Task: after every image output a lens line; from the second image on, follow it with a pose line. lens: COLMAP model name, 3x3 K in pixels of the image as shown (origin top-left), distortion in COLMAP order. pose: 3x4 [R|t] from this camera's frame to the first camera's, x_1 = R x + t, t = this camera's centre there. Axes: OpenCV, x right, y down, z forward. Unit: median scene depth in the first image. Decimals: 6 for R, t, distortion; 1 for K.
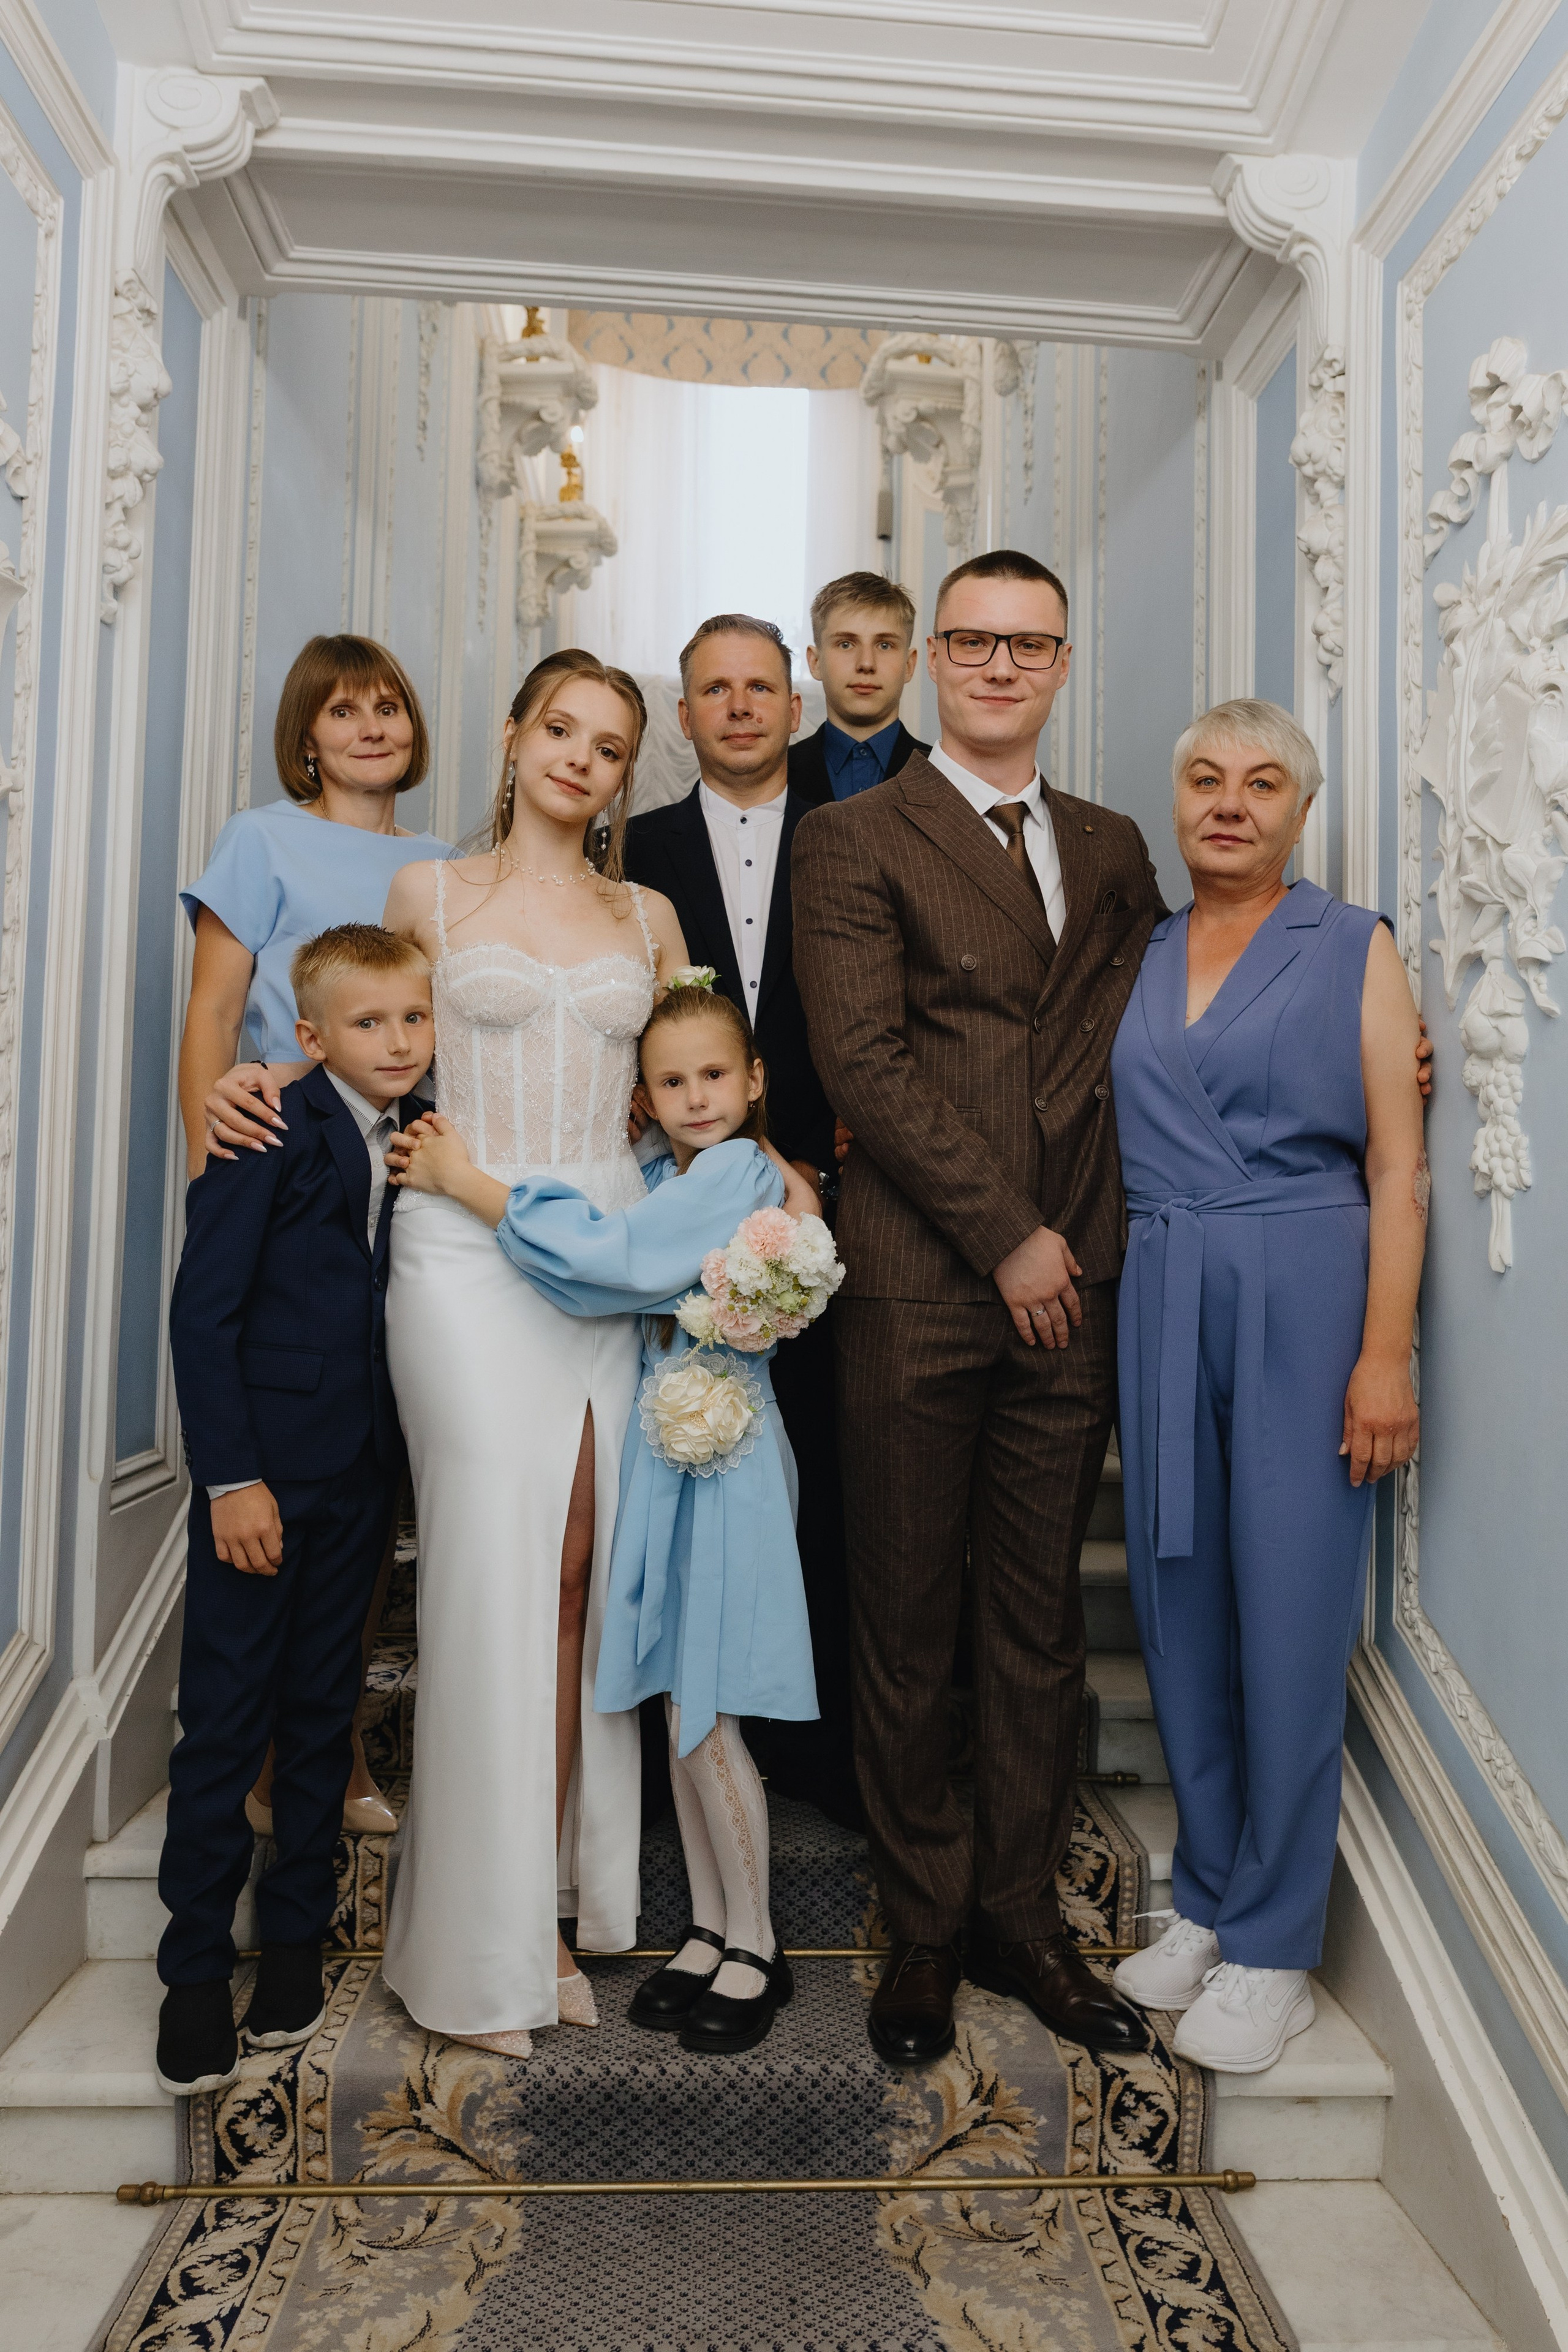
lens RADIAL K [[1760.4, 0, 833.5], [0, 1760.4, 1176.1], [0, 0, 1]] dist [0.001847, -0.000653]
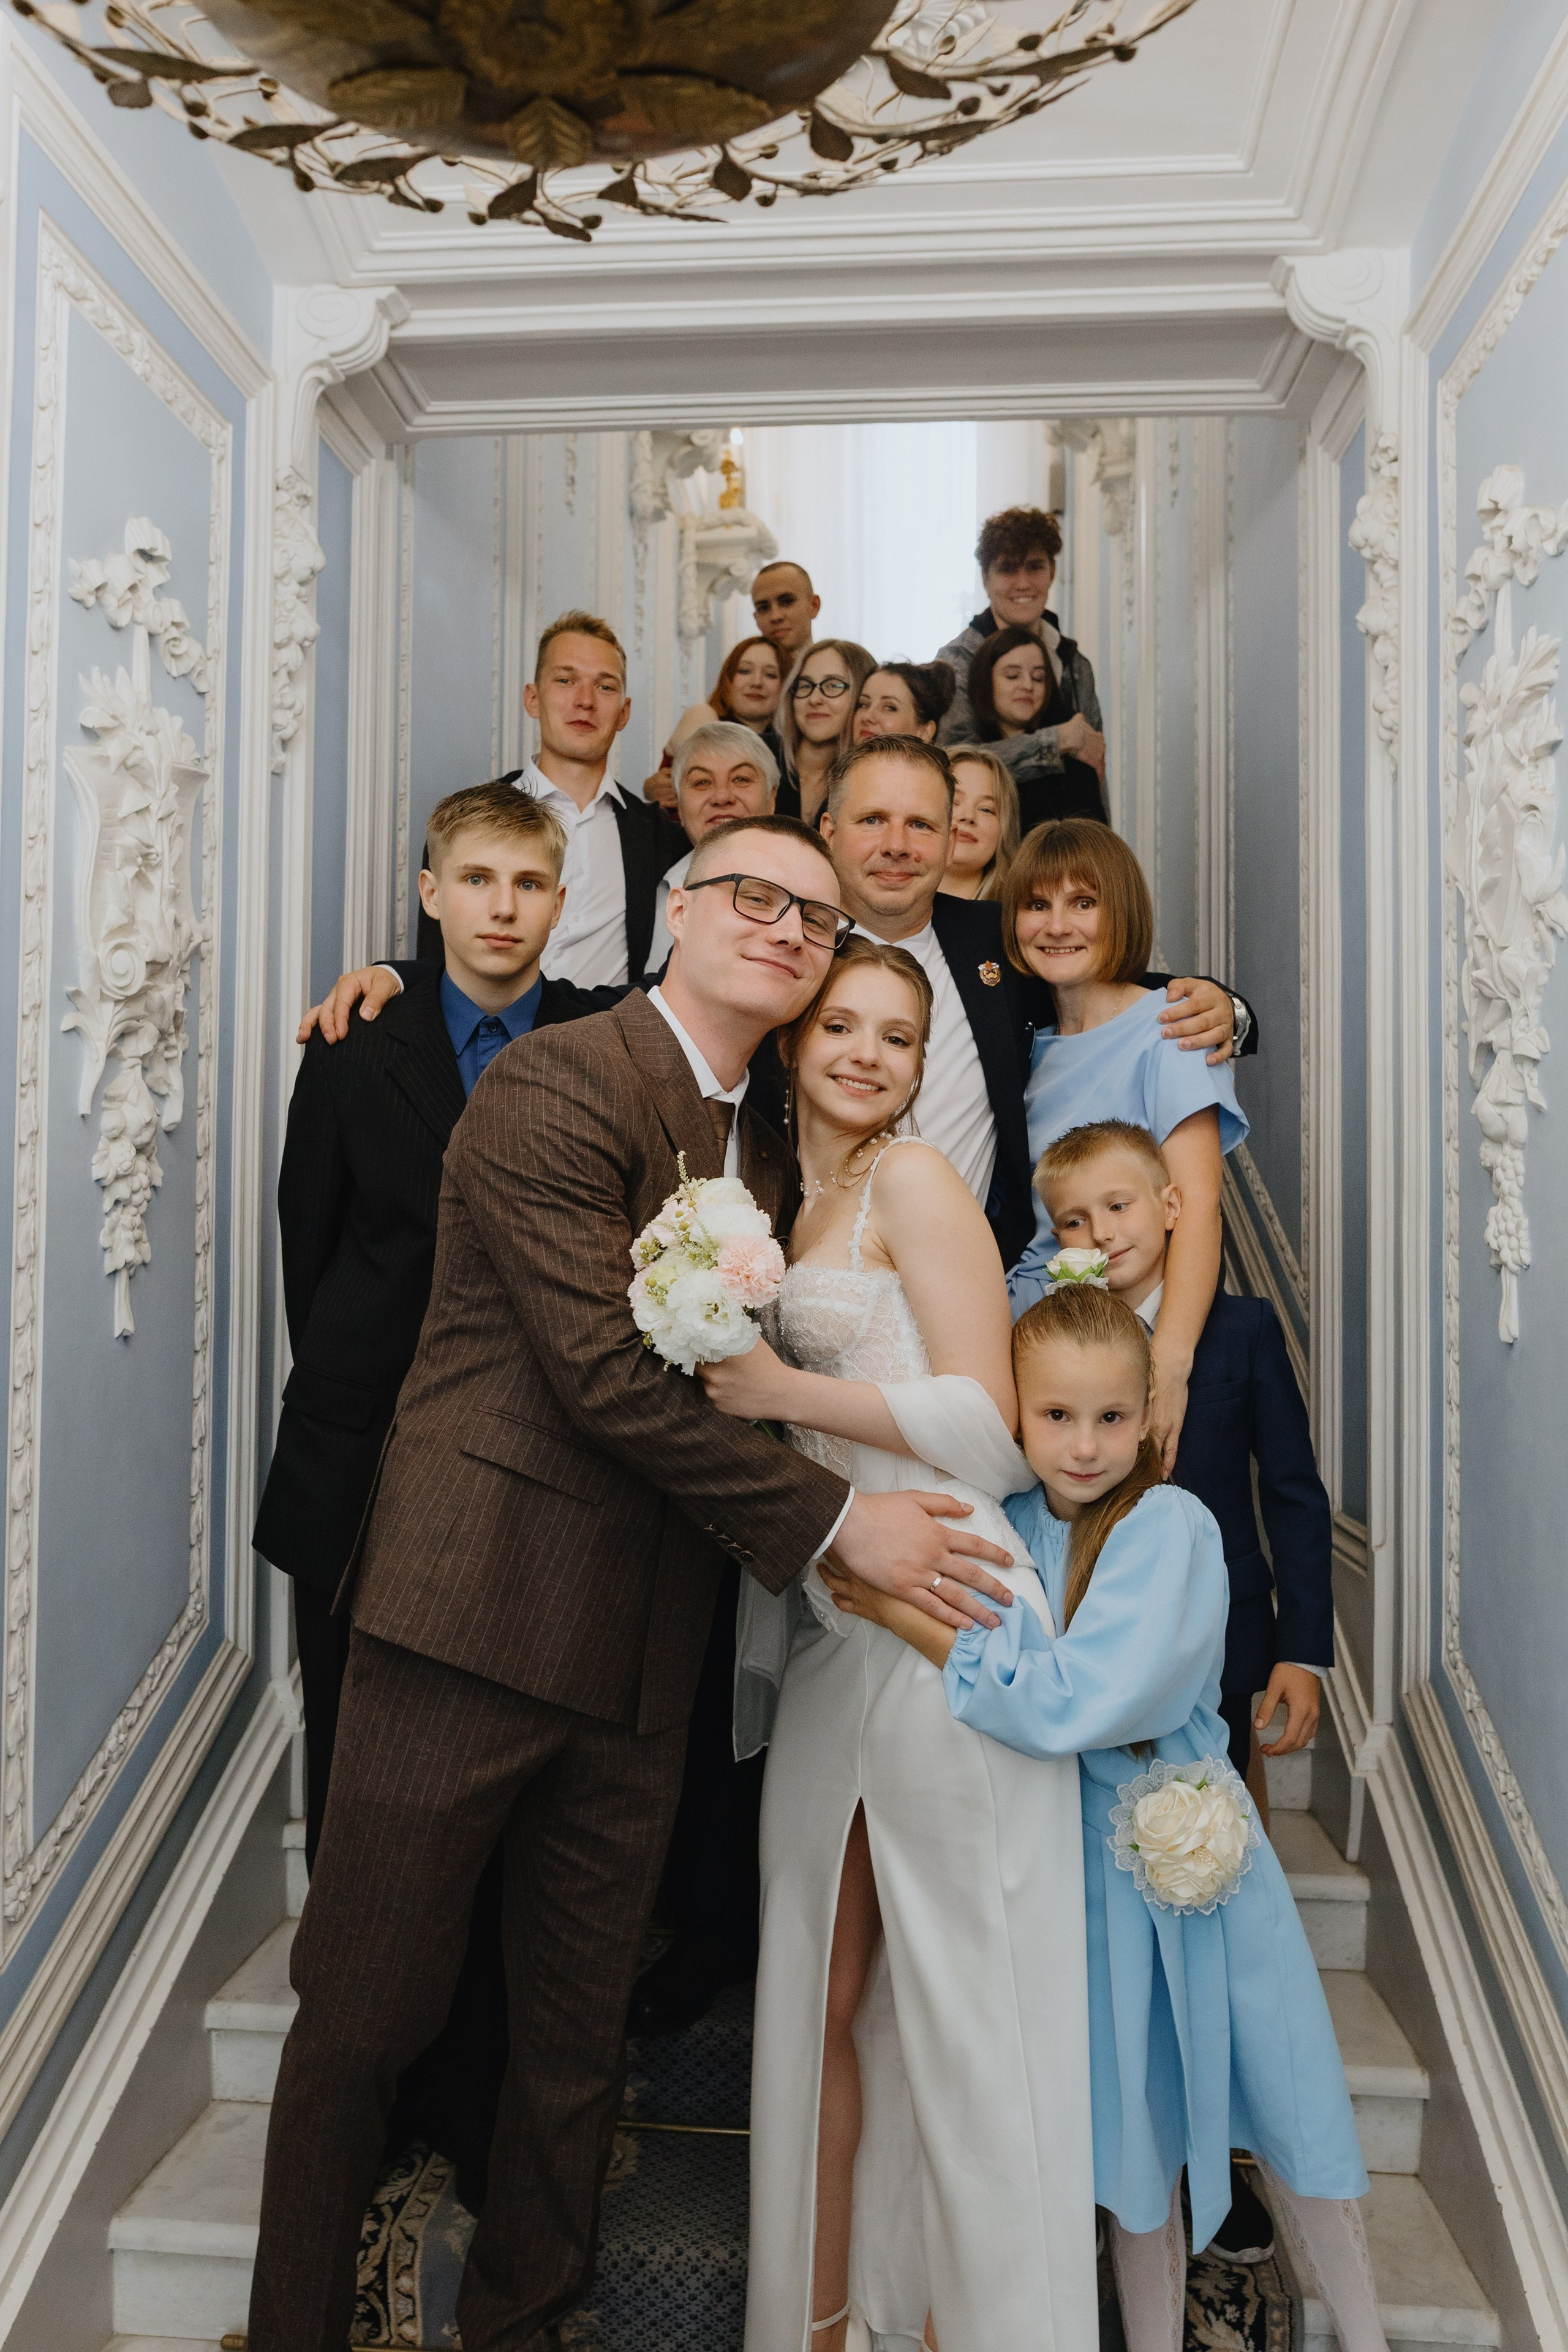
lens RADIAL K [[1902.7, 0, 735.0], [0, 1902.7, 1185.5], [0, 0, 1]] dist [0.002622, -0.002159]
pose [[0.984724, -0.016937, -0.173296, 0.098455], [0.020248, 0.999644, 0.017353, -0.060049], [0.172941, -0.020597, 0.984717, -0.190049]]
